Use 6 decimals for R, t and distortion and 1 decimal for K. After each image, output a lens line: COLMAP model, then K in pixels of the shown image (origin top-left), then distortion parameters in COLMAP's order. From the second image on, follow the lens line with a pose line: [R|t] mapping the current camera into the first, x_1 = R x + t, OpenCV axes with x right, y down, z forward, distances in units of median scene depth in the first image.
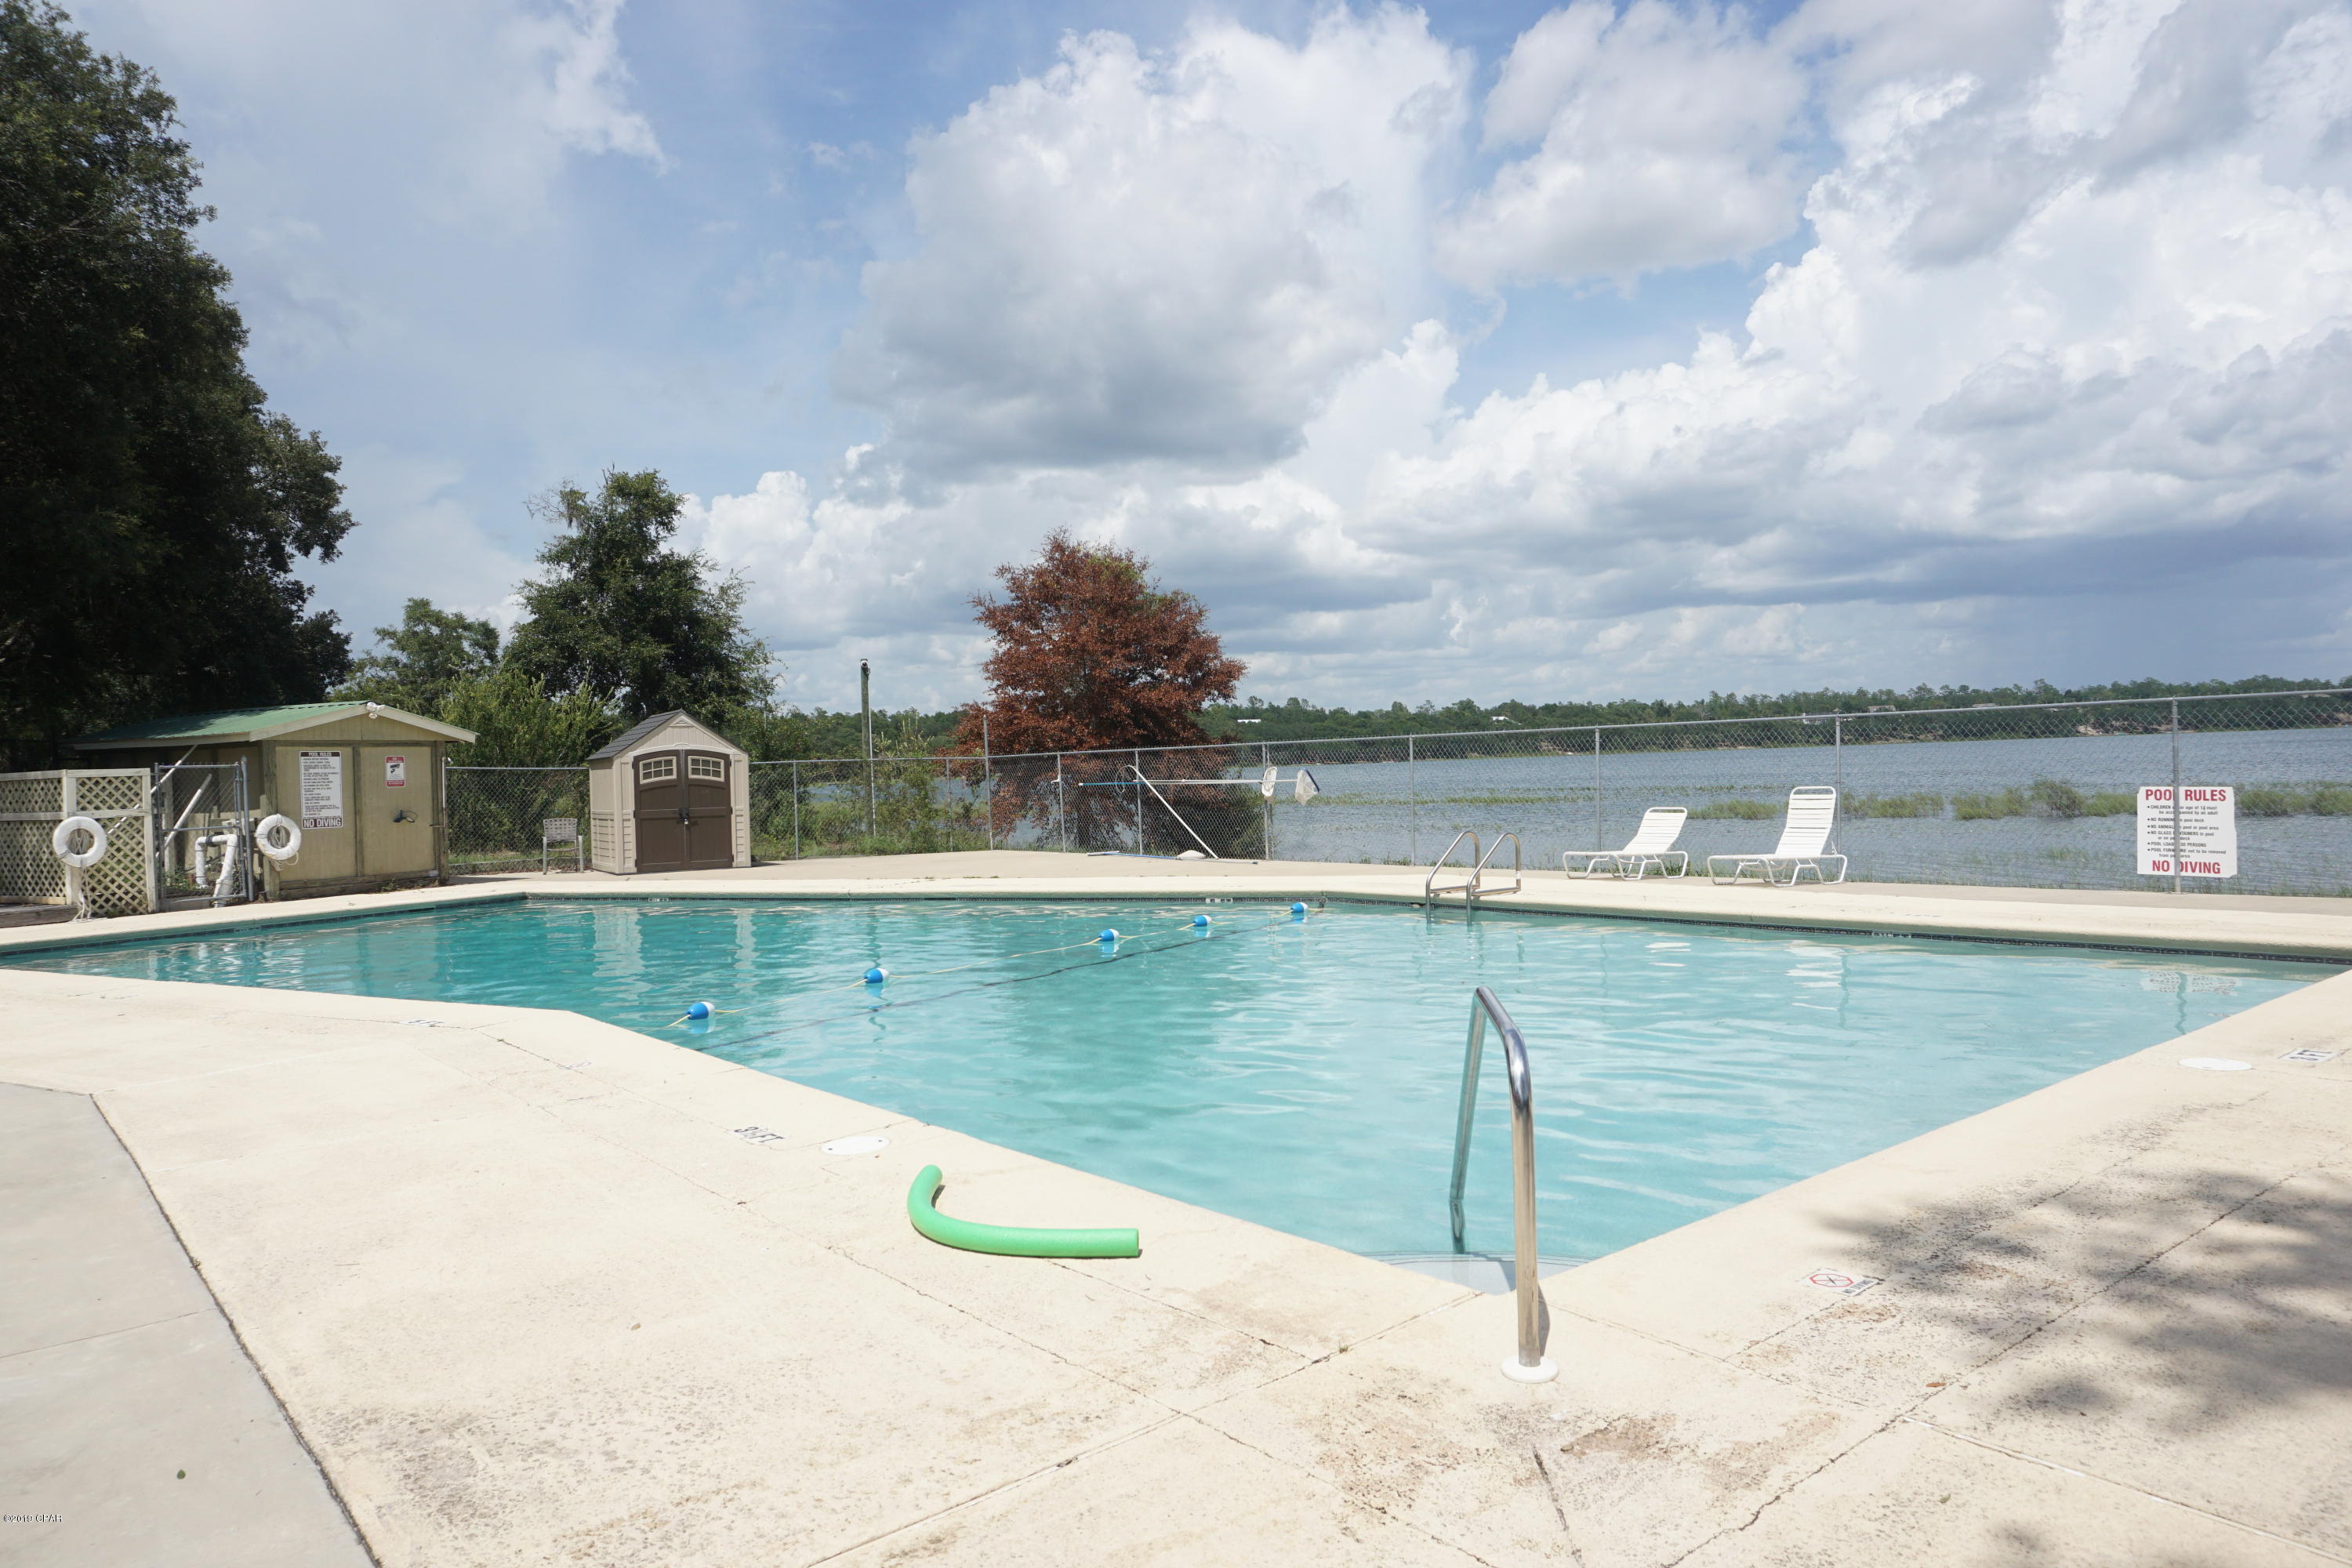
lens RADIAL K [[1590.4, 0, 1171.1], [0, 1590.4, 784.9], [0, 0, 1]] dist [-0.046421, 0.033793]
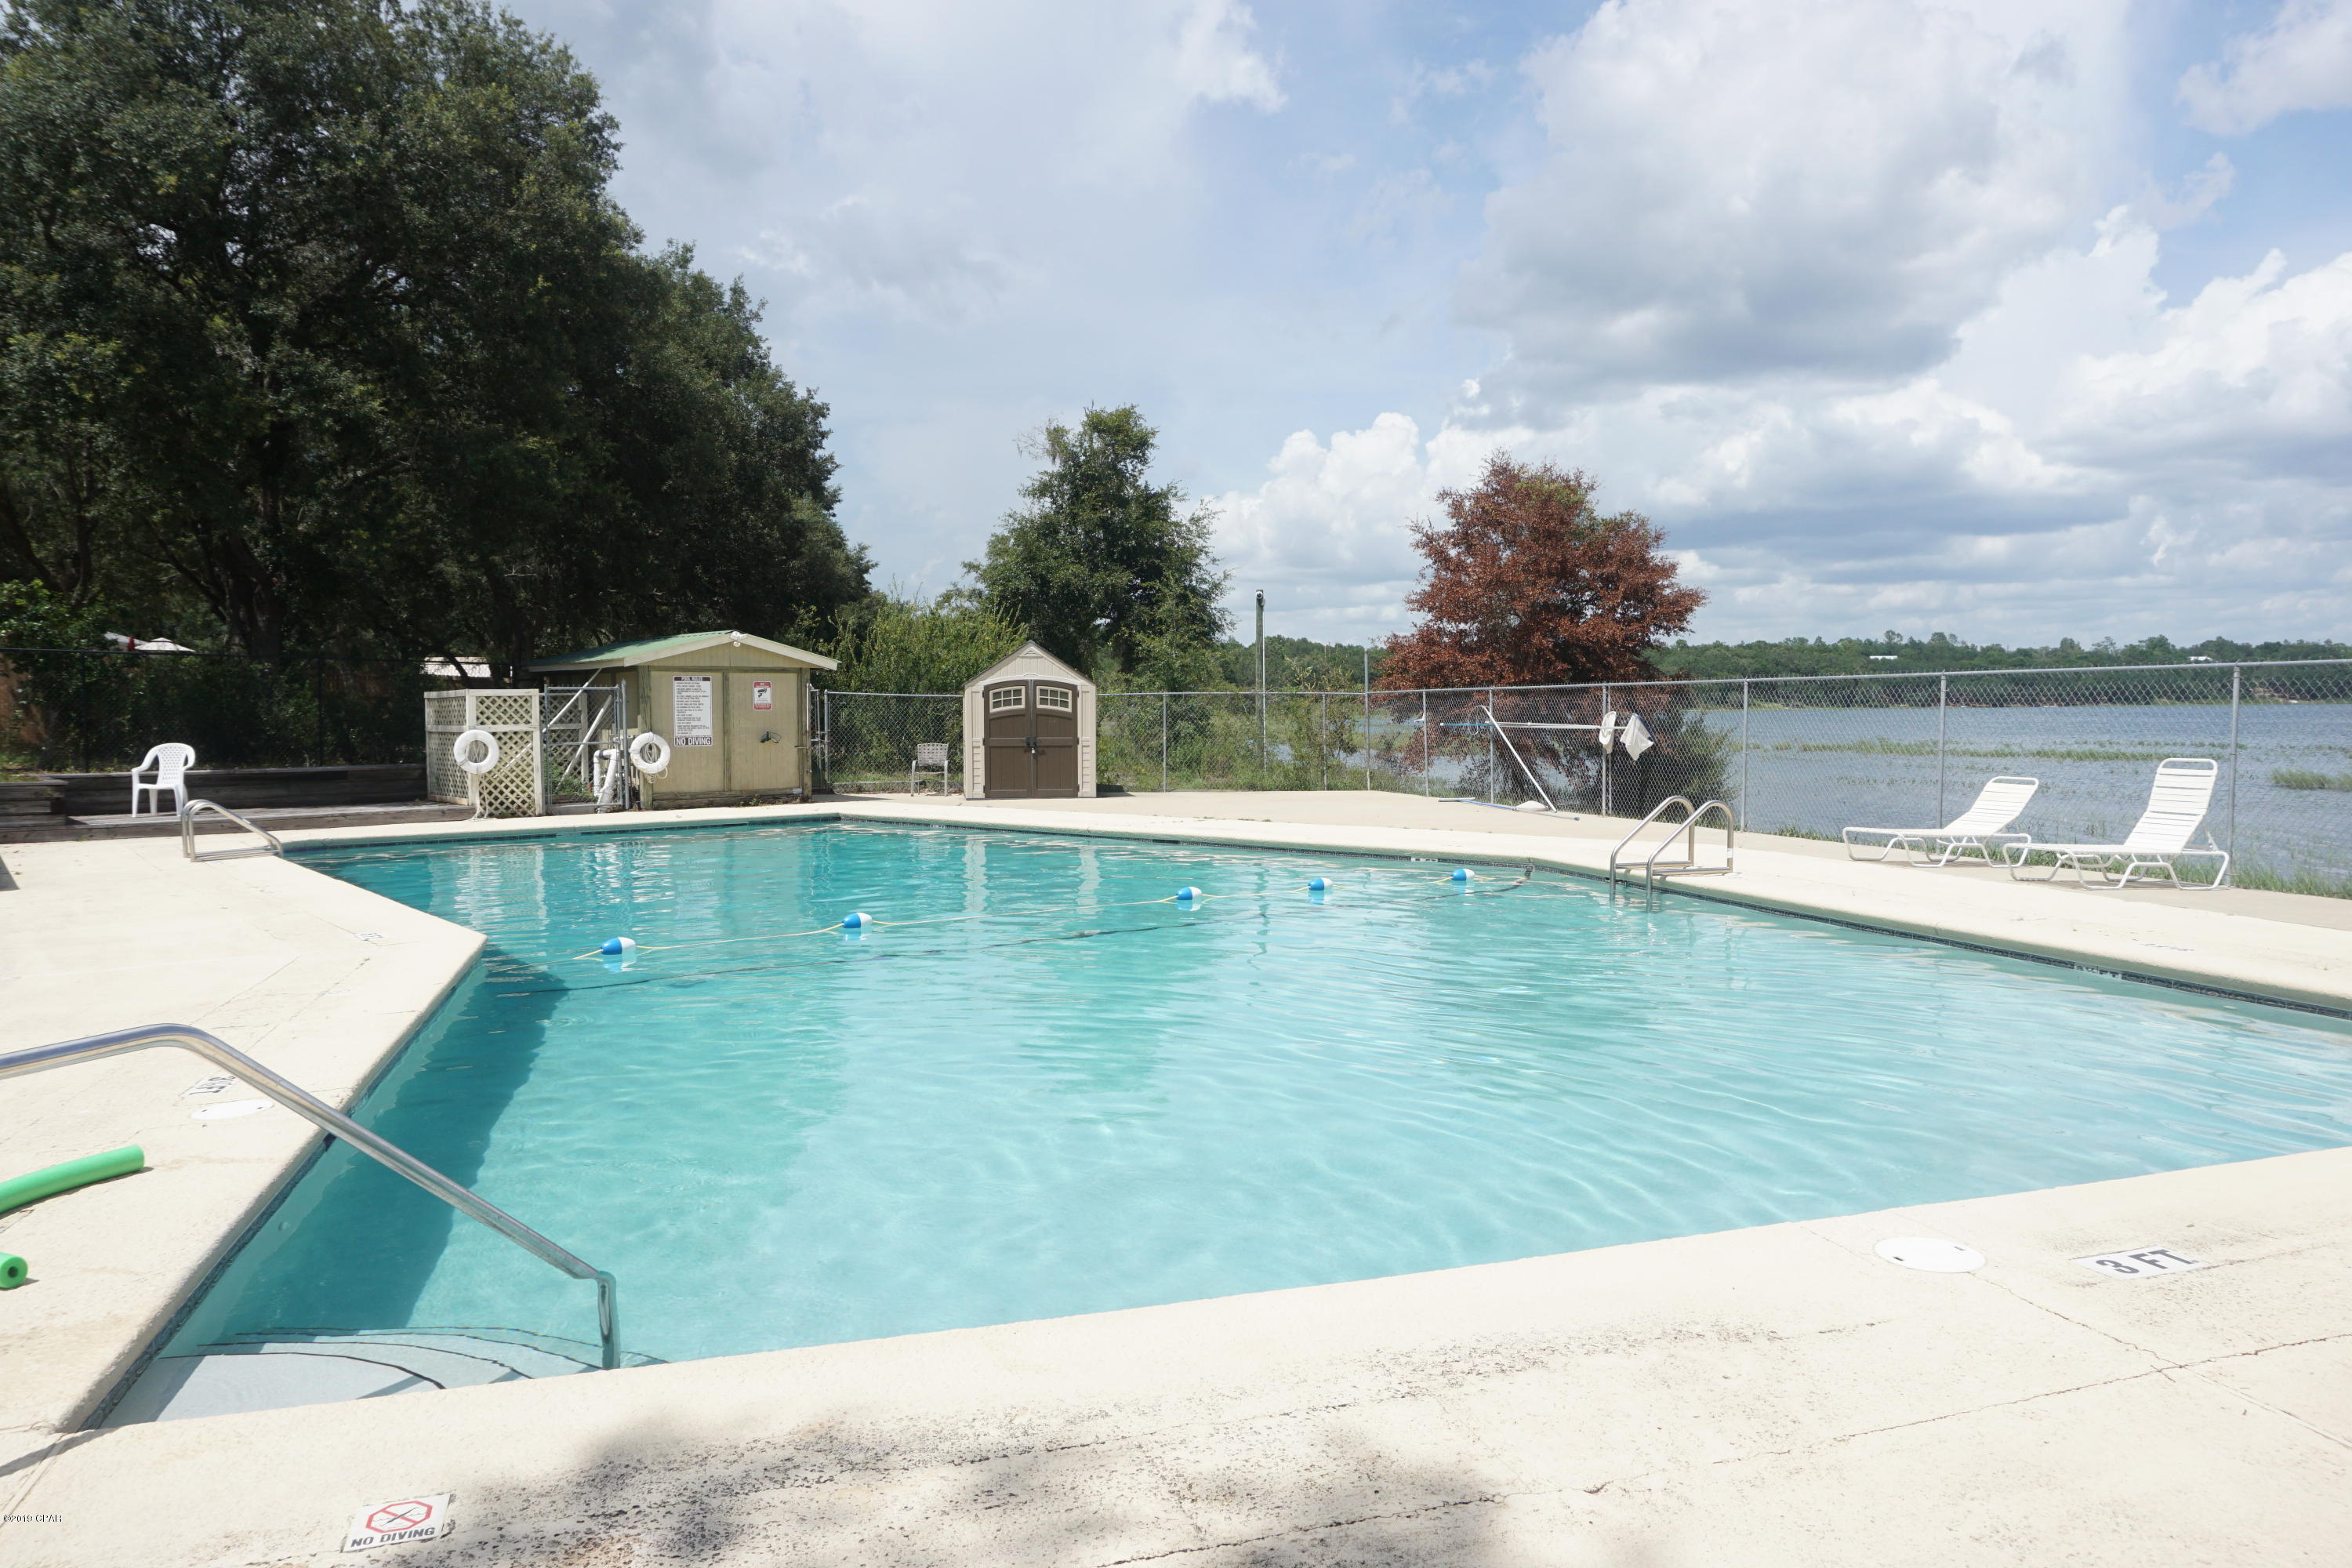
lens RADIAL K [[1590.4, 0, 1172.3], [0, 1590.4, 788.9], [0, 0, 1]] dist [-0.046421, 0.033793]
pose [[0.926401, 0.042976, -0.374079, 0.103149], [-0.025818, 0.998377, 0.050759, -0.004065], [0.375653, -0.037366, 0.926007, 0.055945]]
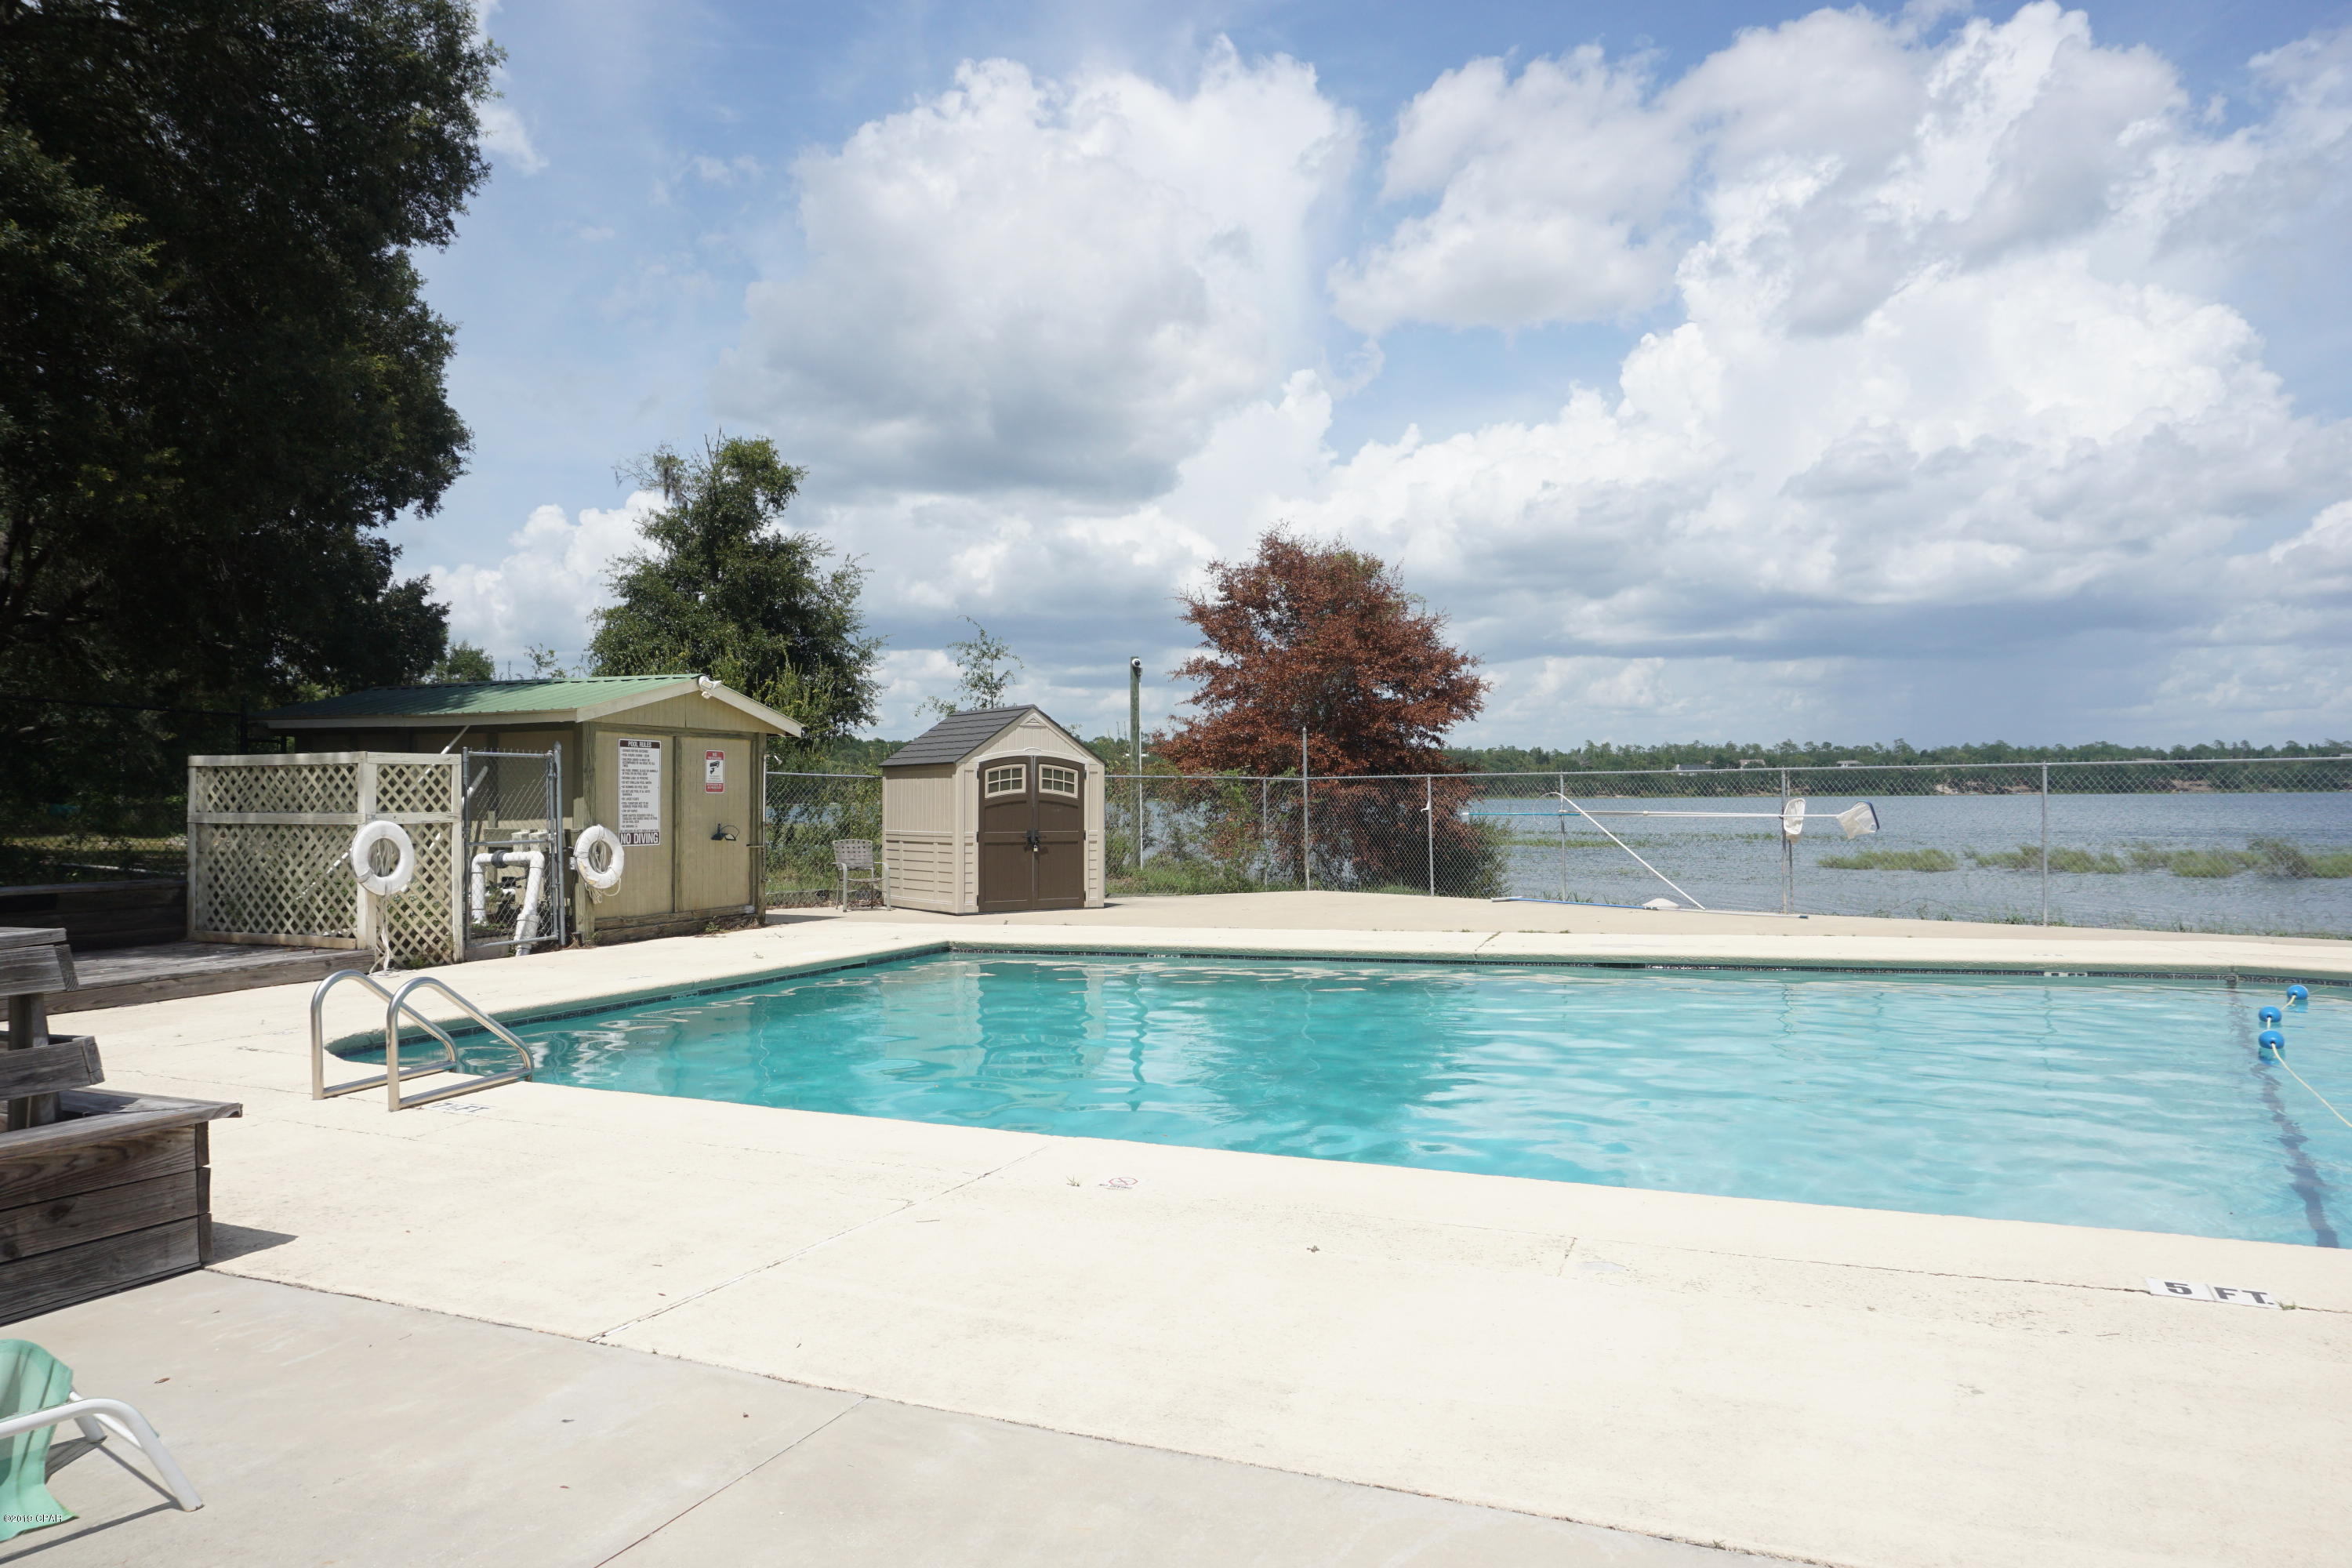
lens RADIAL K [[1590.4, 0, 1167.6], [0, 1590.4, 743.7], [0, 0, 1]] dist [-0.046421, 0.033793]
pose [[0.995202, 0.031511, 0.092631, -0.203584], [-0.026989, 0.998401, -0.049671, 0.005752], [-0.094048, 0.046933, 0.994461, 0.138080]]
